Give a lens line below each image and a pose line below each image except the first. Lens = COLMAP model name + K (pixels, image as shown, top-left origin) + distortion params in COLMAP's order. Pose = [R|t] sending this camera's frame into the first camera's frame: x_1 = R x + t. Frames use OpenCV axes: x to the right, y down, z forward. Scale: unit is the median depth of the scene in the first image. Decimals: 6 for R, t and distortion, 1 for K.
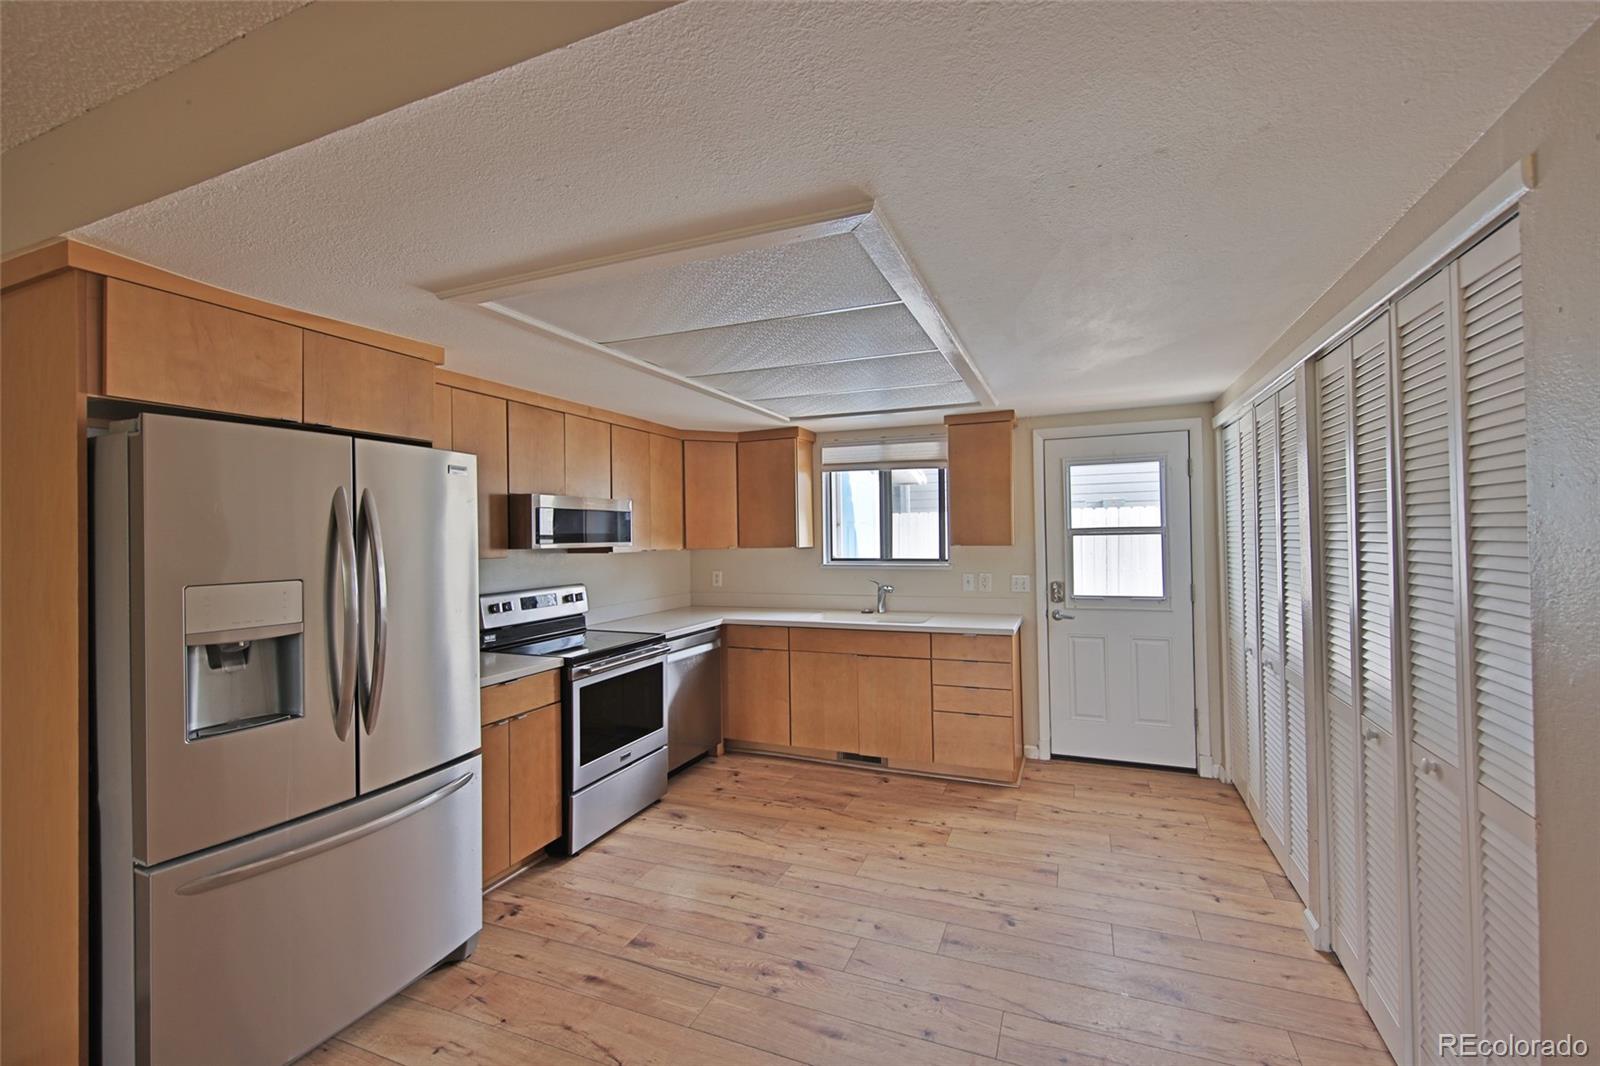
lens RADIAL K [[668.4, 0, 804.5], [0, 668.4, 532.0], [0, 0, 1]] dist [0.013112, -0.005339]
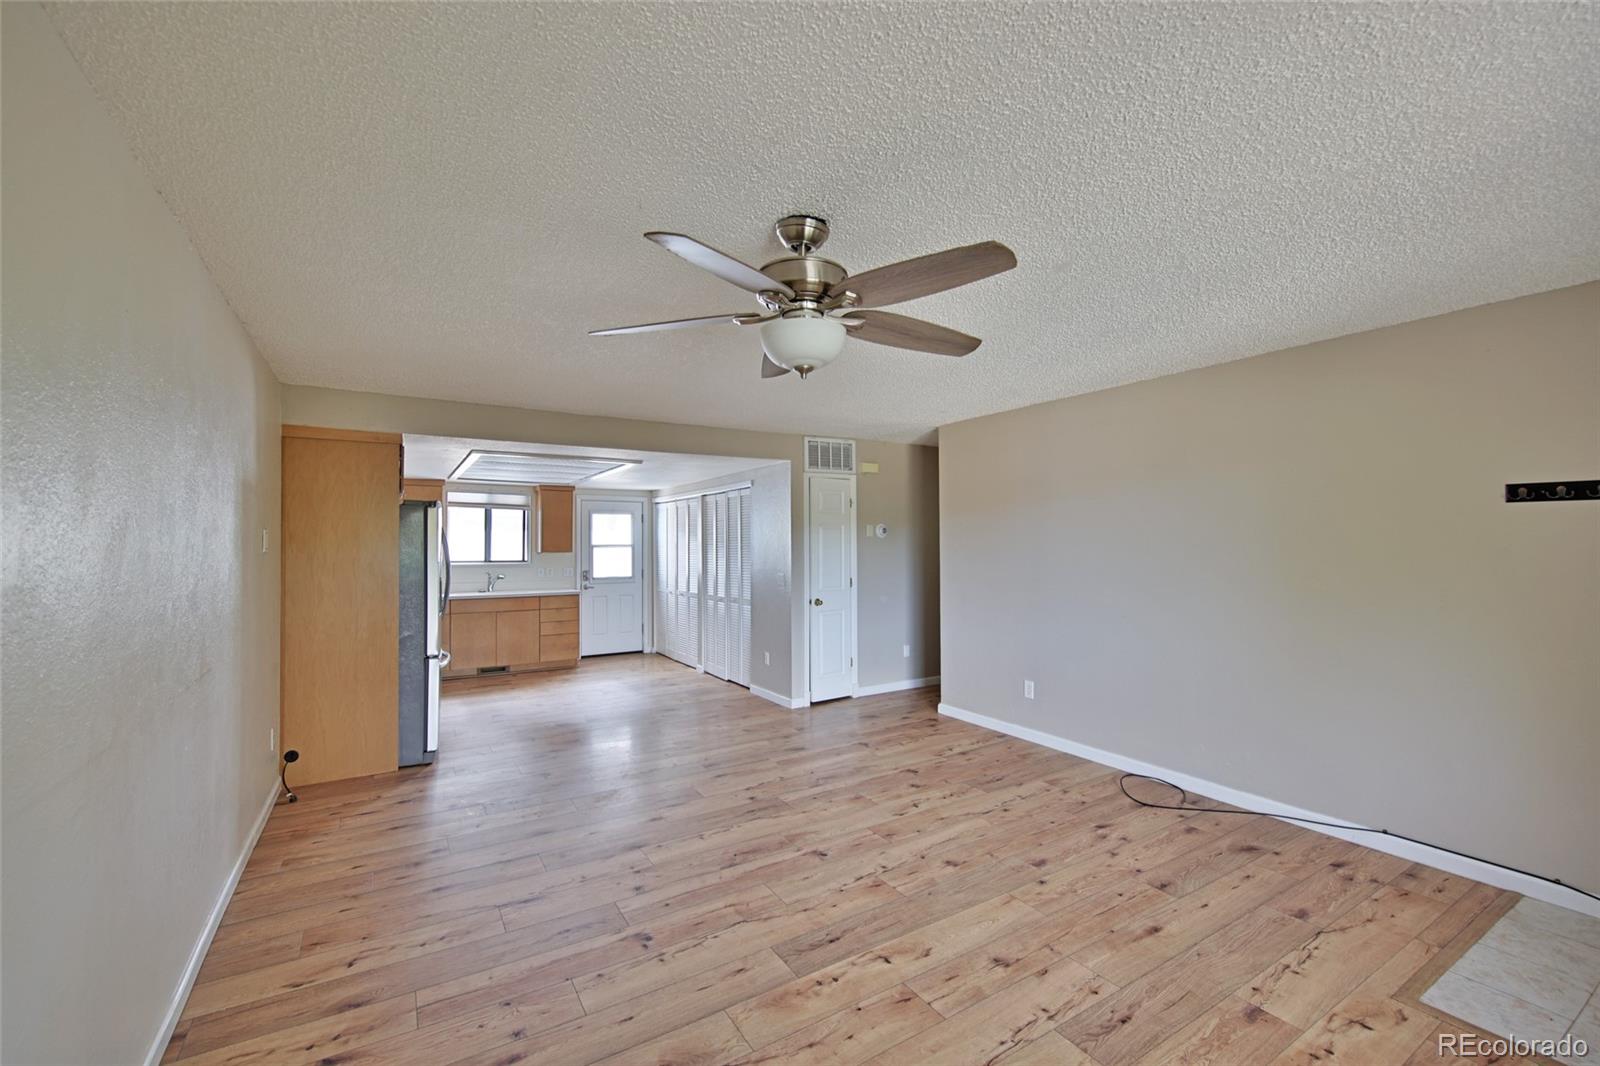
lens RADIAL K [[668.4, 0, 805.5], [0, 668.4, 538.0], [0, 0, 1]] dist [0.013112, -0.005339]
pose [[0.584423, 0.022829, 0.811128, -1.214938], [-0.009847, 0.999730, -0.021042, 0.015699], [-0.811389, 0.004310, 0.584490, -1.004183]]
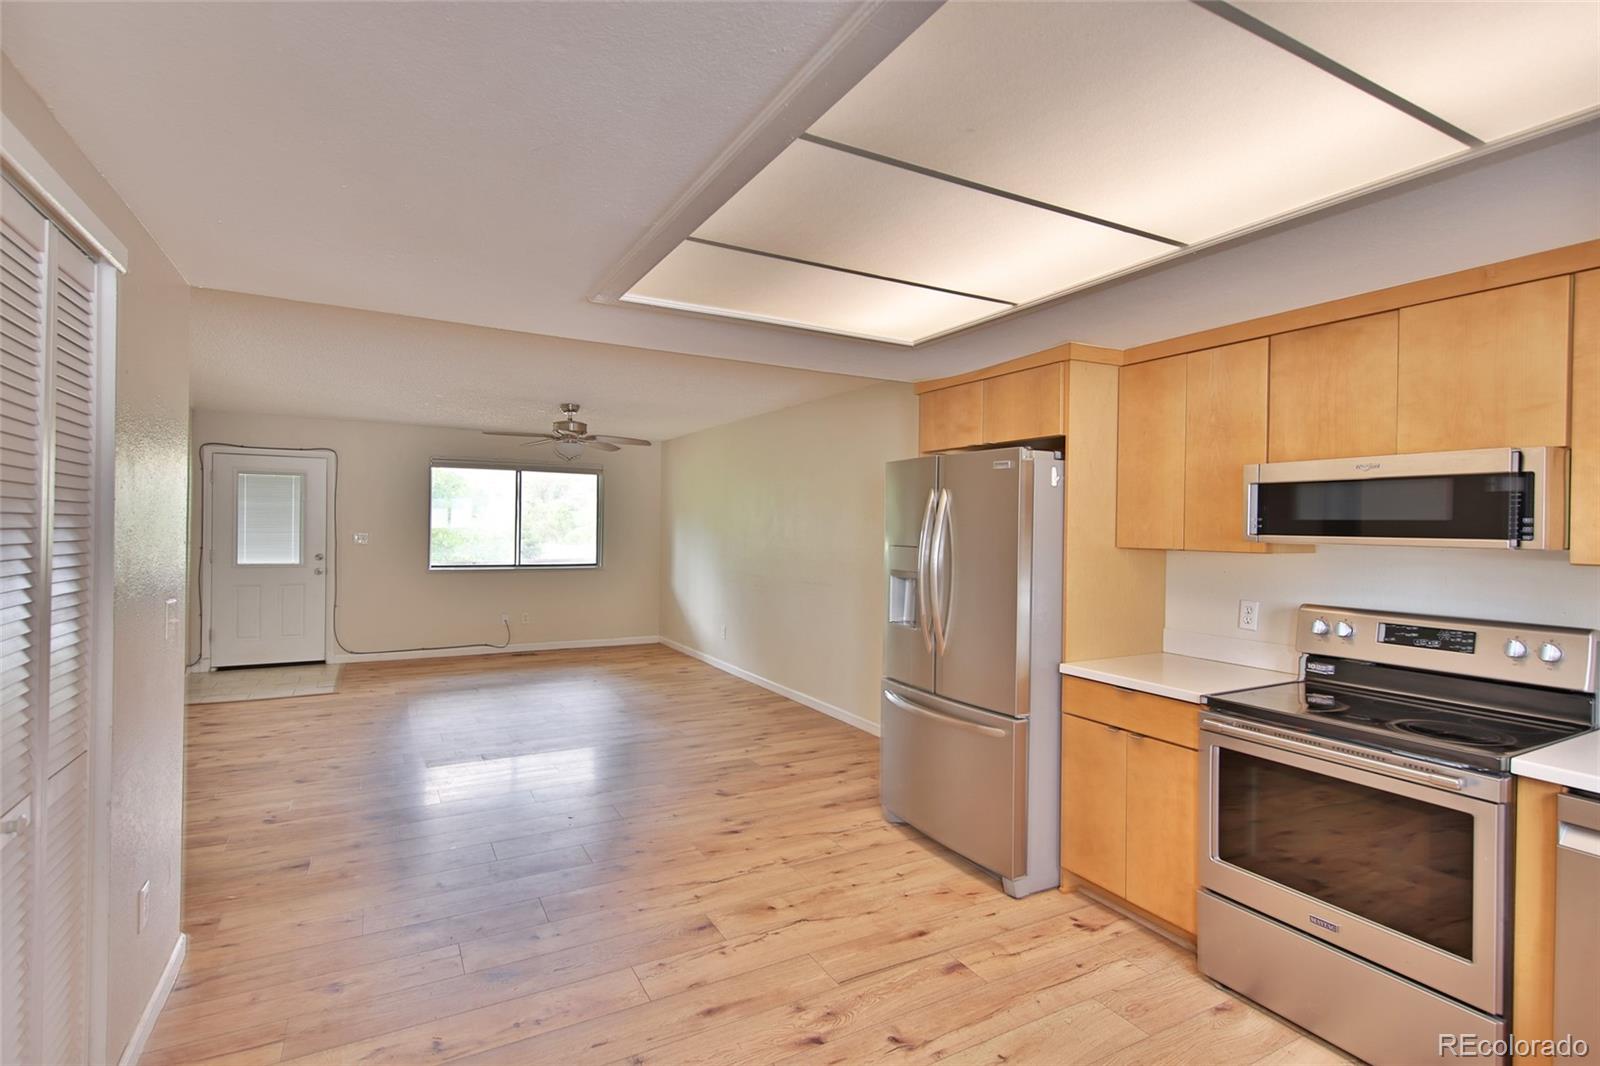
lens RADIAL K [[758.9, 0, 794.6], [0, 758.9, 532.4], [0, 0, 1]] dist [0.012113, -0.001236]
pose [[-0.628402, 0.013748, -0.777767, 0.541081], [0.000565, 0.999852, 0.017216, 0.000883], [0.777888, 0.010379, -0.628317, 1.155138]]
